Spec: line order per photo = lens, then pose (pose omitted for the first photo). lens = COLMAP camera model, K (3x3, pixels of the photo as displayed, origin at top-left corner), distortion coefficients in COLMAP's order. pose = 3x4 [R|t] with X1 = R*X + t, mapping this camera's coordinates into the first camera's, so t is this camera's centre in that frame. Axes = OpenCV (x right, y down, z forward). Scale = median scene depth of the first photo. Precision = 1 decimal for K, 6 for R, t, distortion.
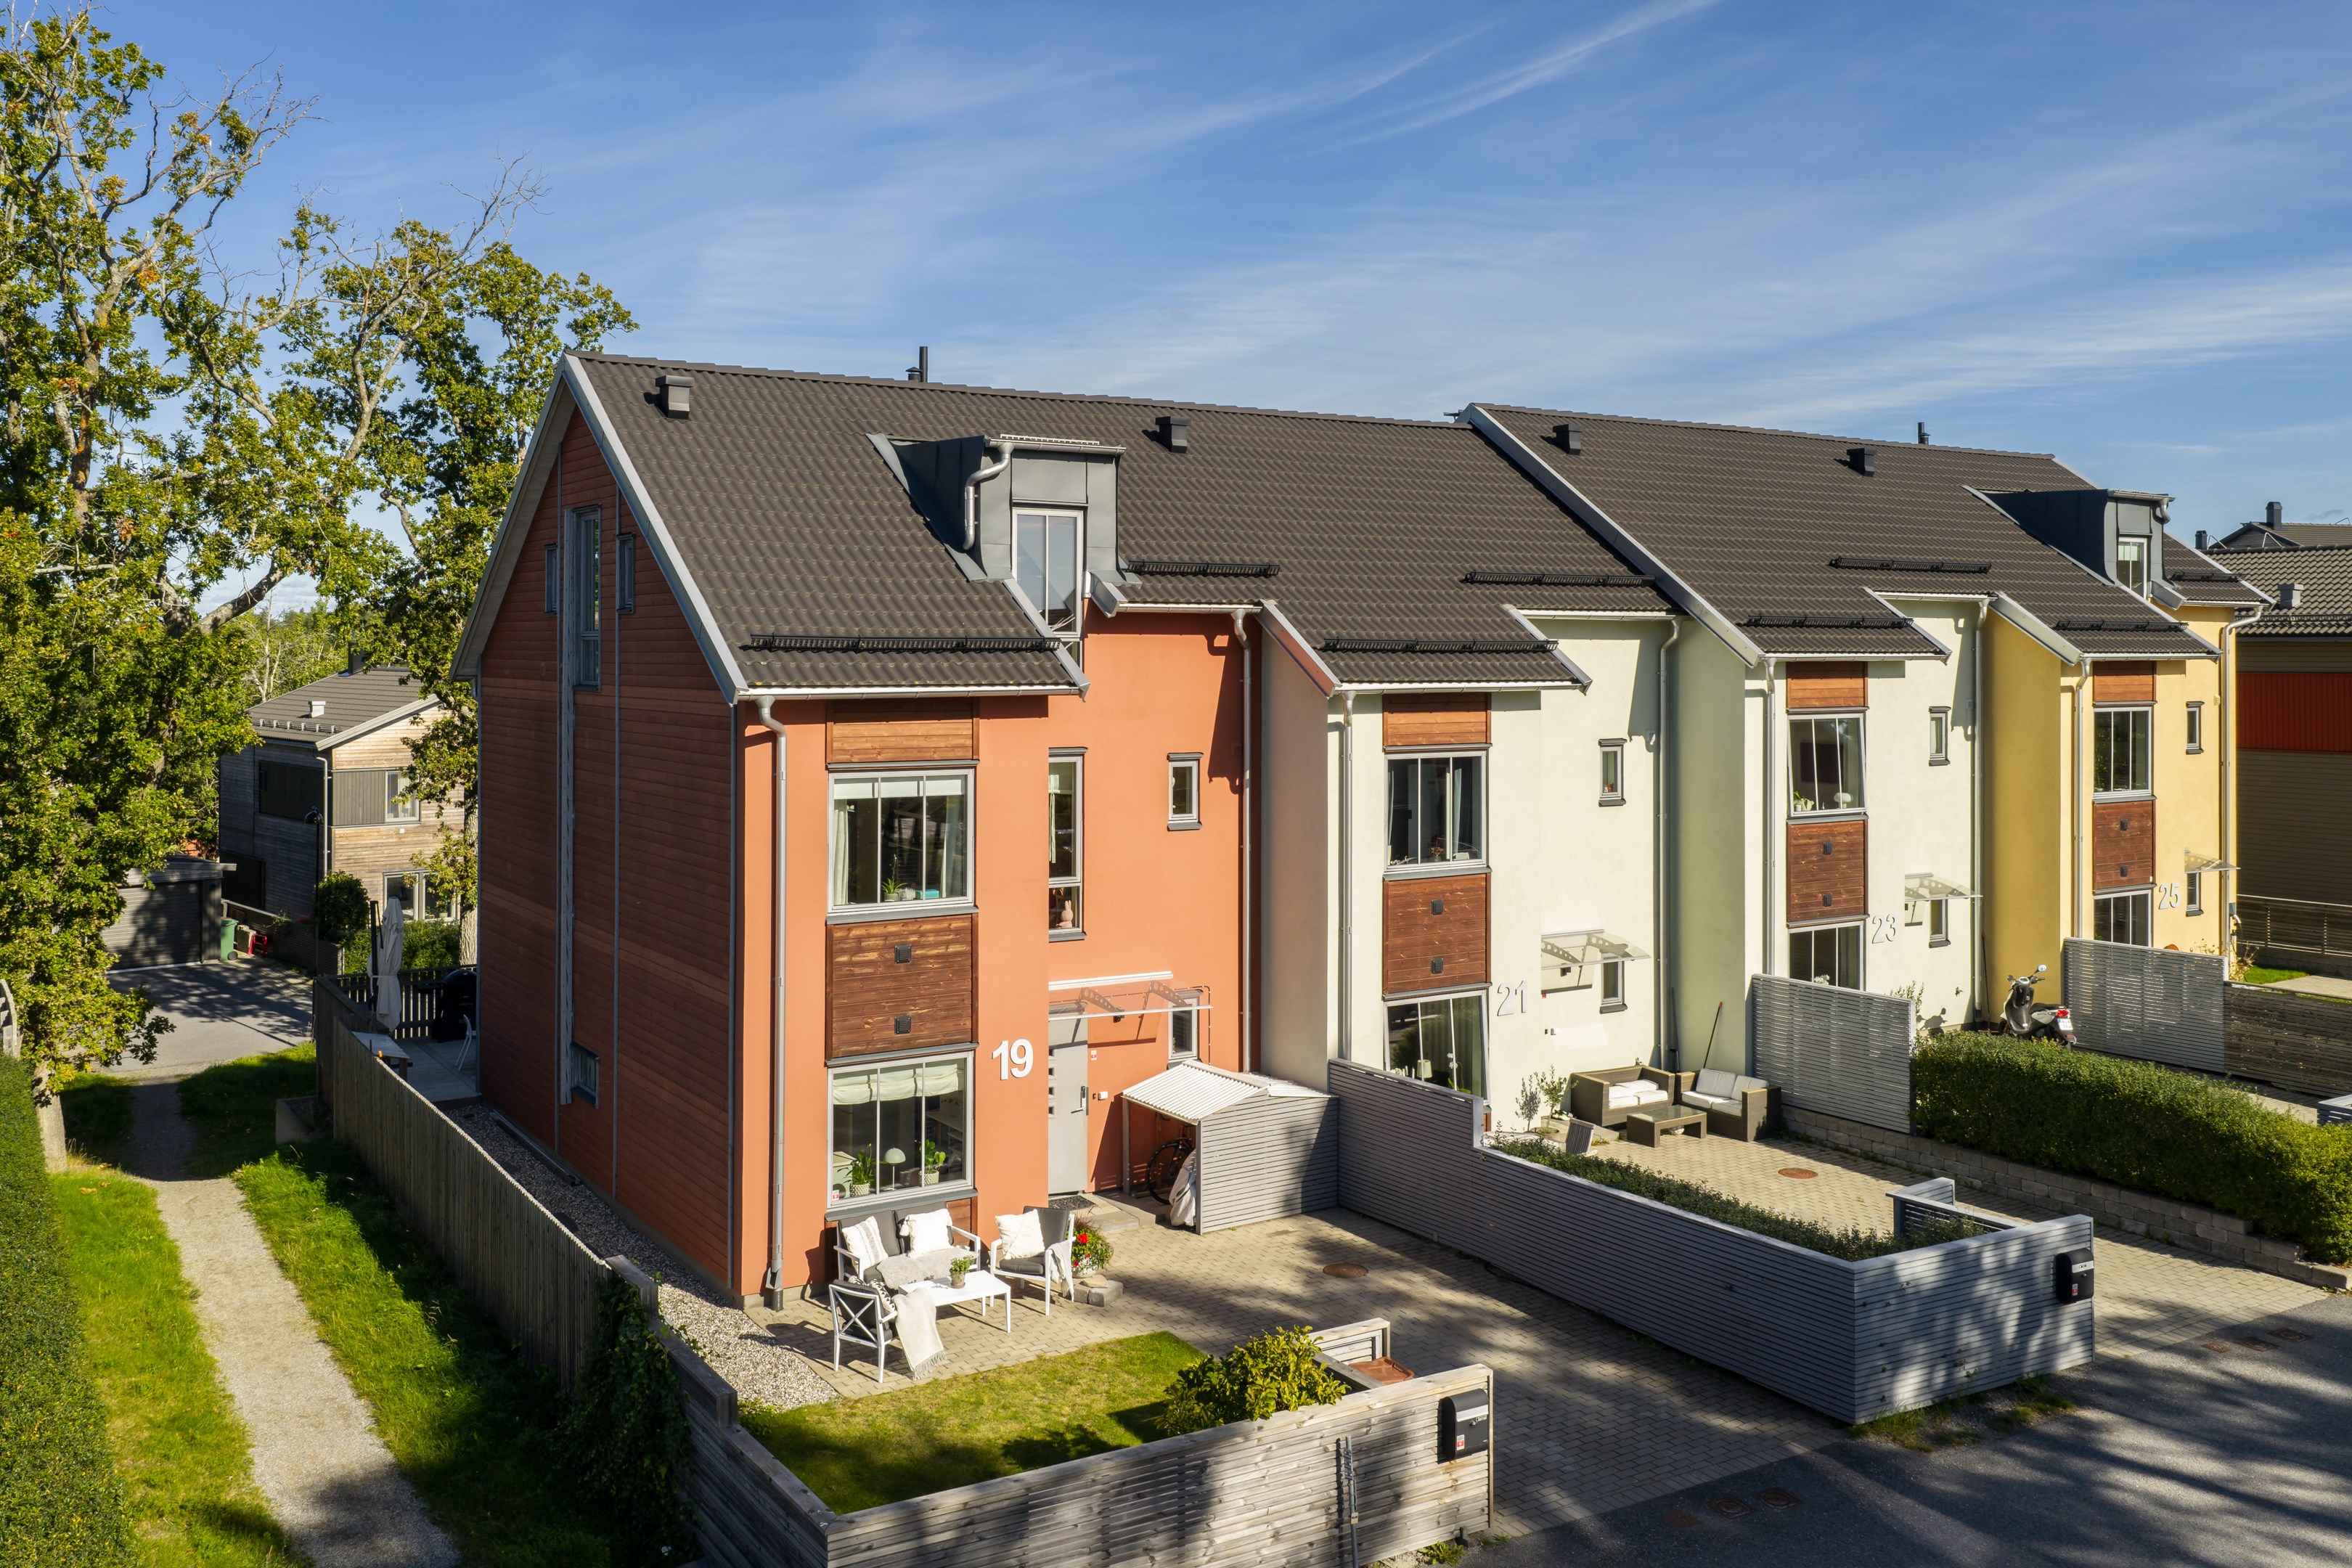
lens RADIAL K [[1896.7, 0, 1174.9], [0, 1896.7, 641.7], [0, 0, 1]] dist [0.030747, -0.110751]
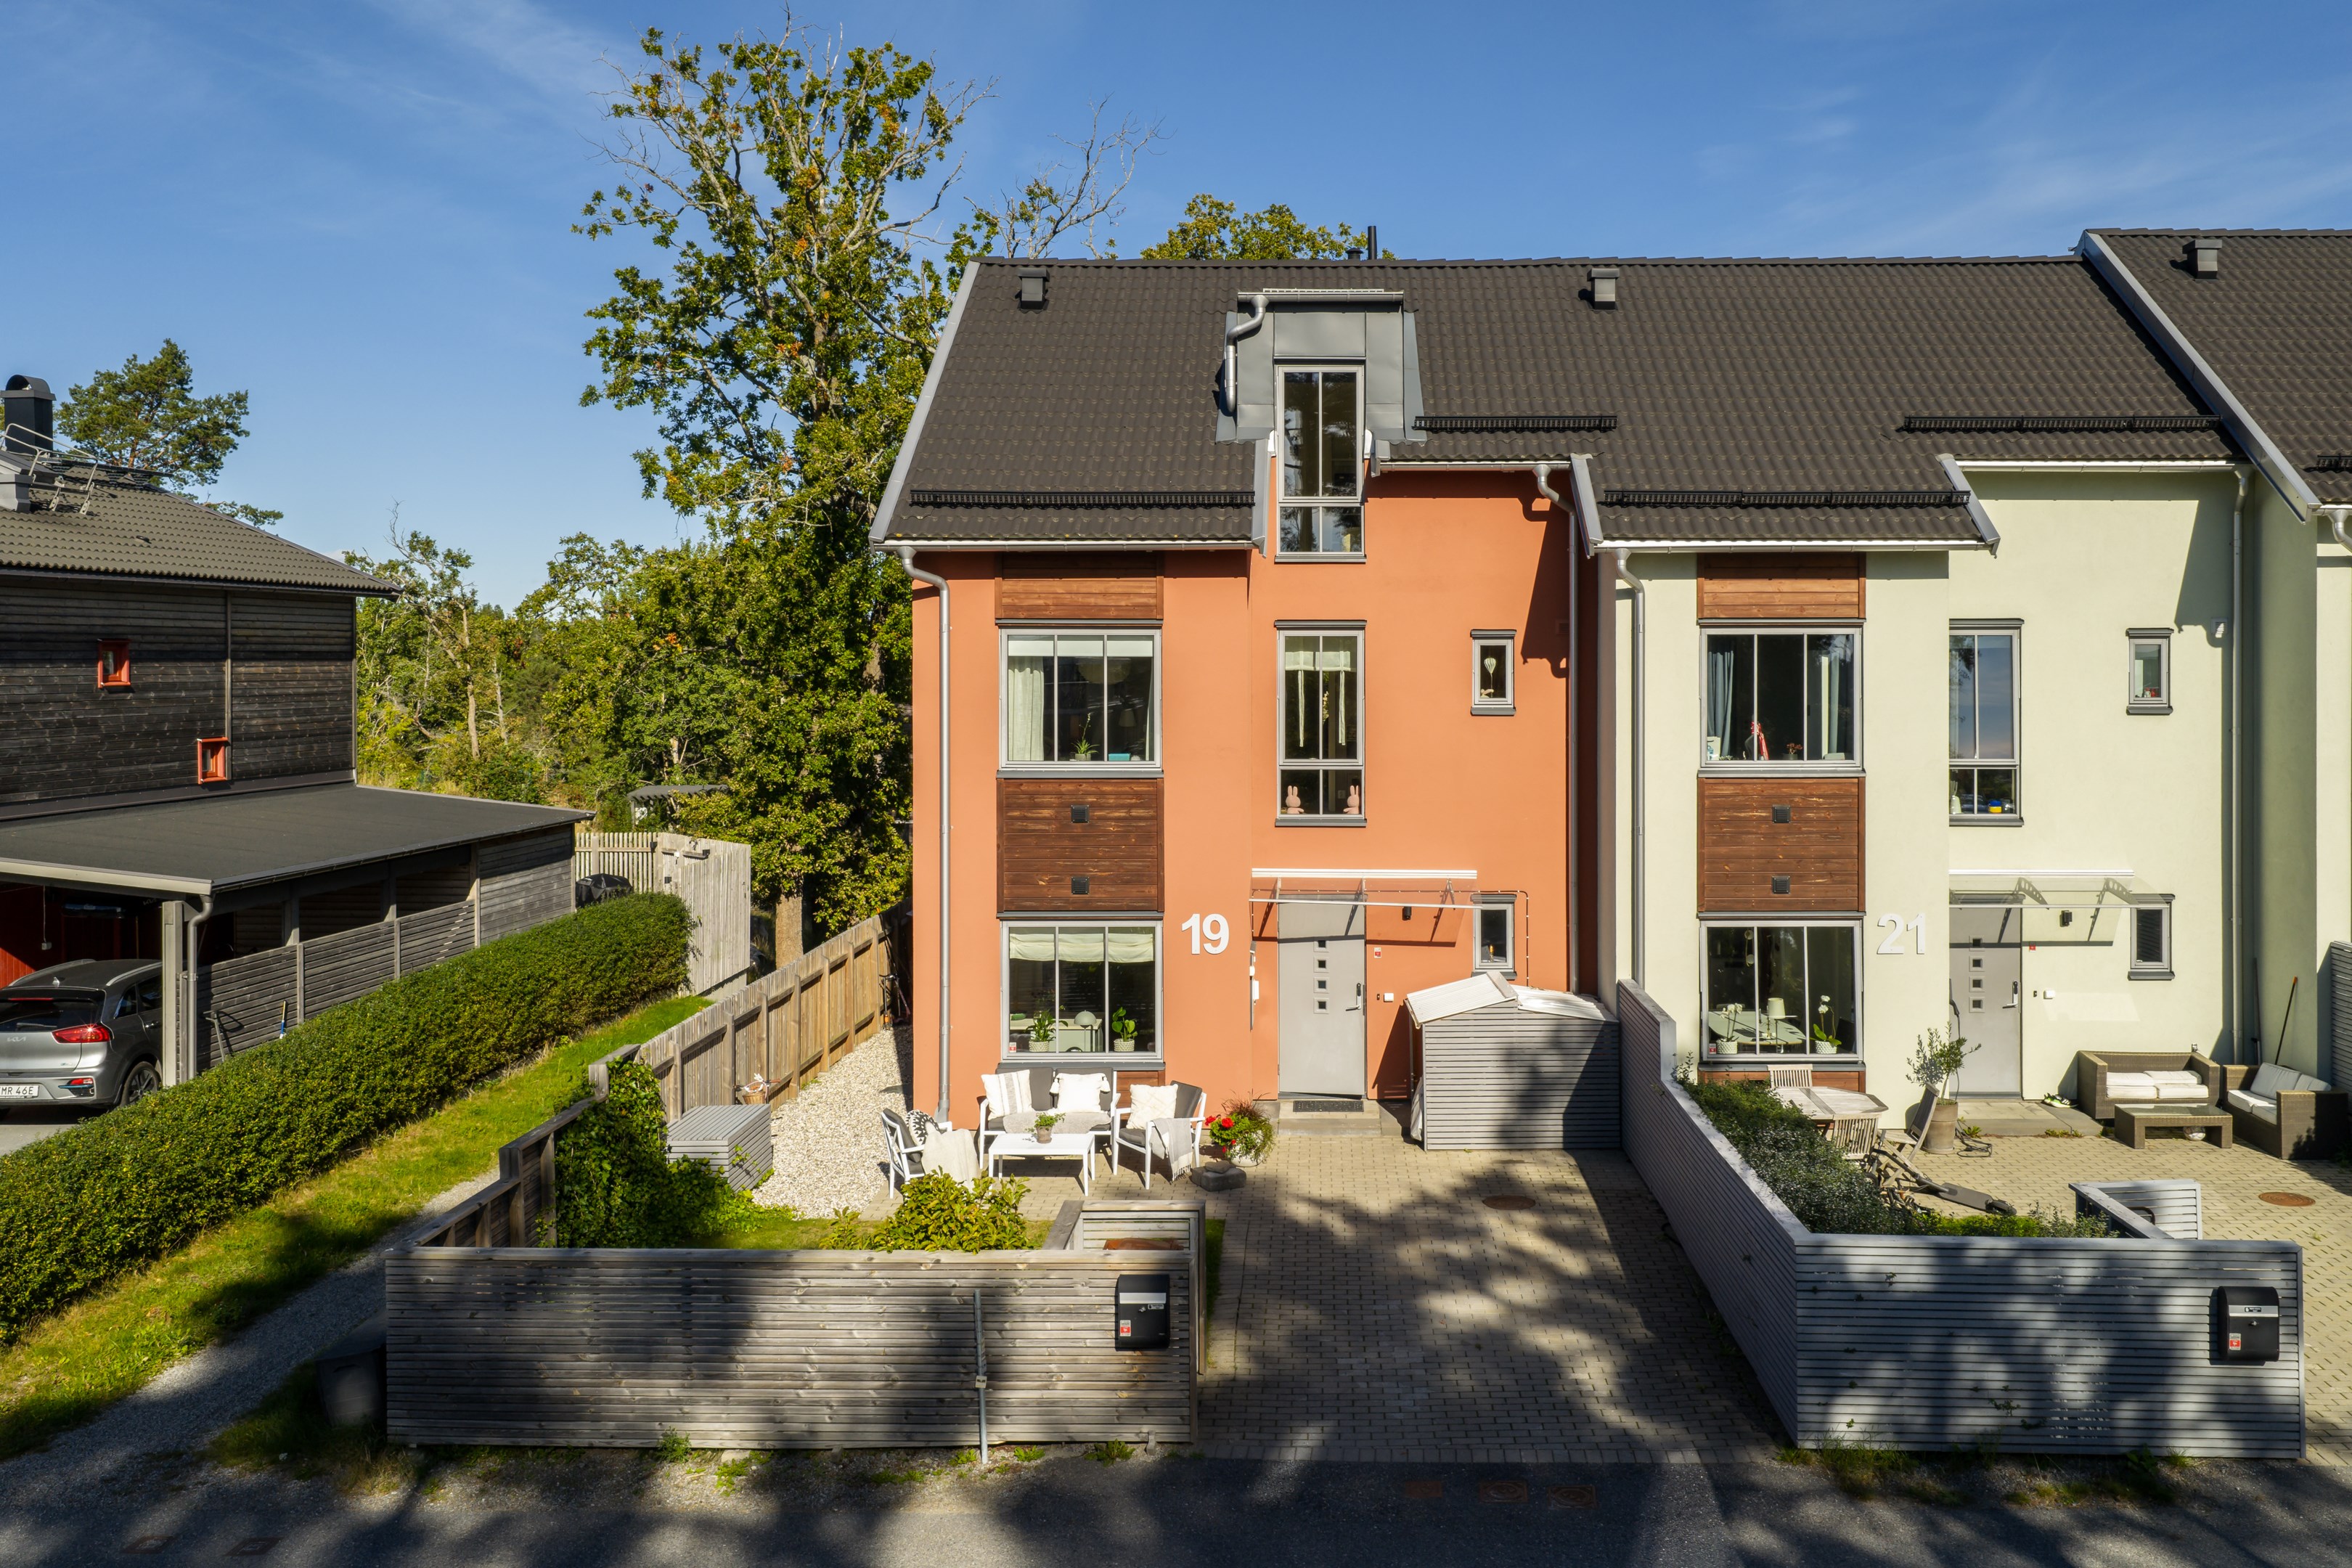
lens RADIAL K [[1896.7, 0, 1174.9], [0, 1896.7, 641.7], [0, 0, 1]] dist [0.030747, -0.110751]
pose [[0.848290, -0.001331, -0.529529, 0.361636], [0.006260, 0.999952, 0.007515, 0.058001], [0.529494, -0.009690, 0.848258, 0.161726]]
